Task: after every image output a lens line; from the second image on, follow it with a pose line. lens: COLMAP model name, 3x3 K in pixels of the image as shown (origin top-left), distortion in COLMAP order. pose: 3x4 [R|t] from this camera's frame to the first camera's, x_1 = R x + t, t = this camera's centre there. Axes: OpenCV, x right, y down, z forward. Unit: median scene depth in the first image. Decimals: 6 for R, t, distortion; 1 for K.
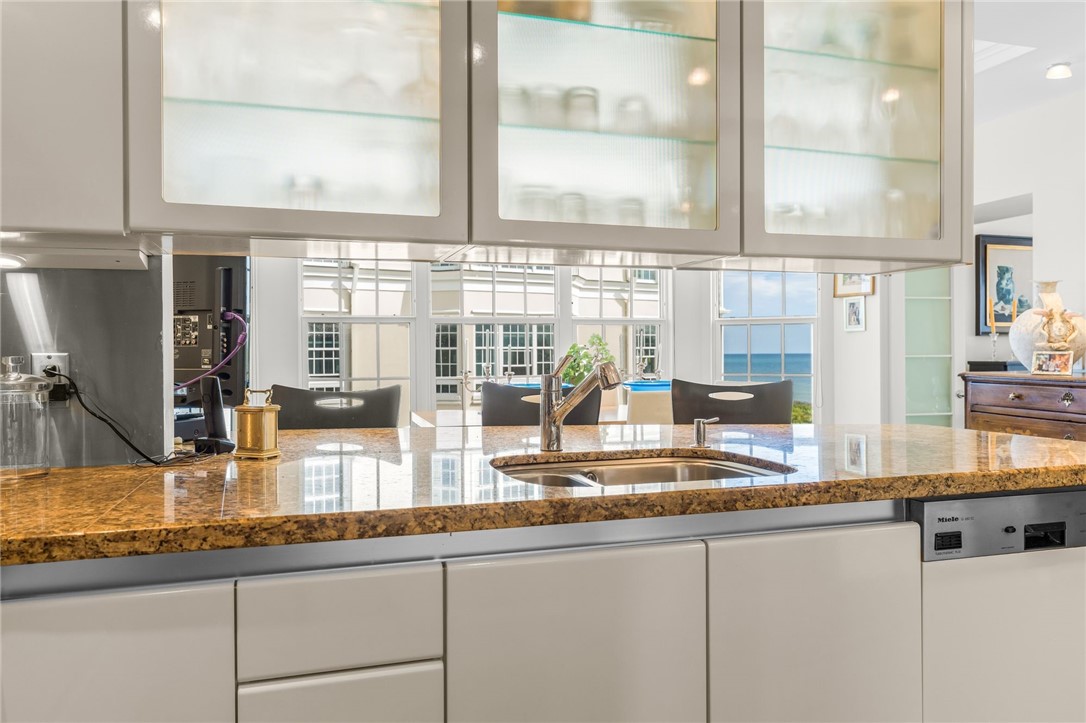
lens RADIAL K [[778.4, 0, 544.0], [0, 778.4, 355.3], [0, 0, 1]] dist [-0.001989, 0.000253]
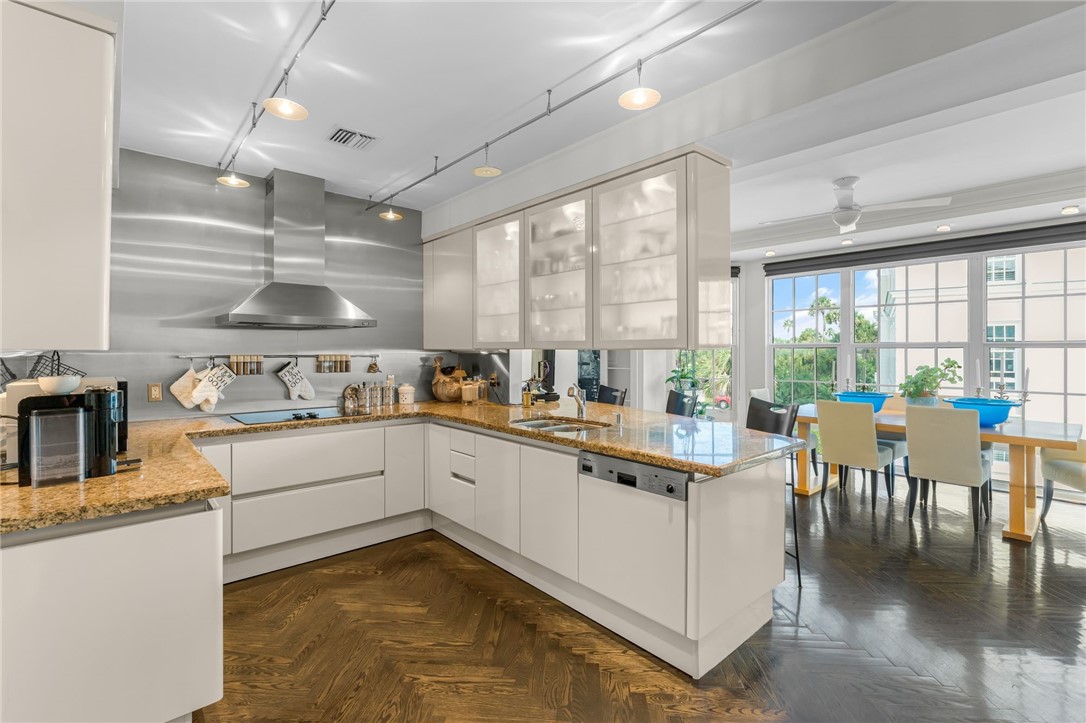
lens RADIAL K [[488.2, 0, 535.6], [0, 488.2, 350.5], [0, 0, 1]] dist [-0.011803, 0.001944]
pose [[0.406264, 0.008437, -0.913717, 1.870094], [-0.005616, 0.999962, 0.006737, -0.152093], [0.913739, 0.002395, 0.406296, 0.195242]]
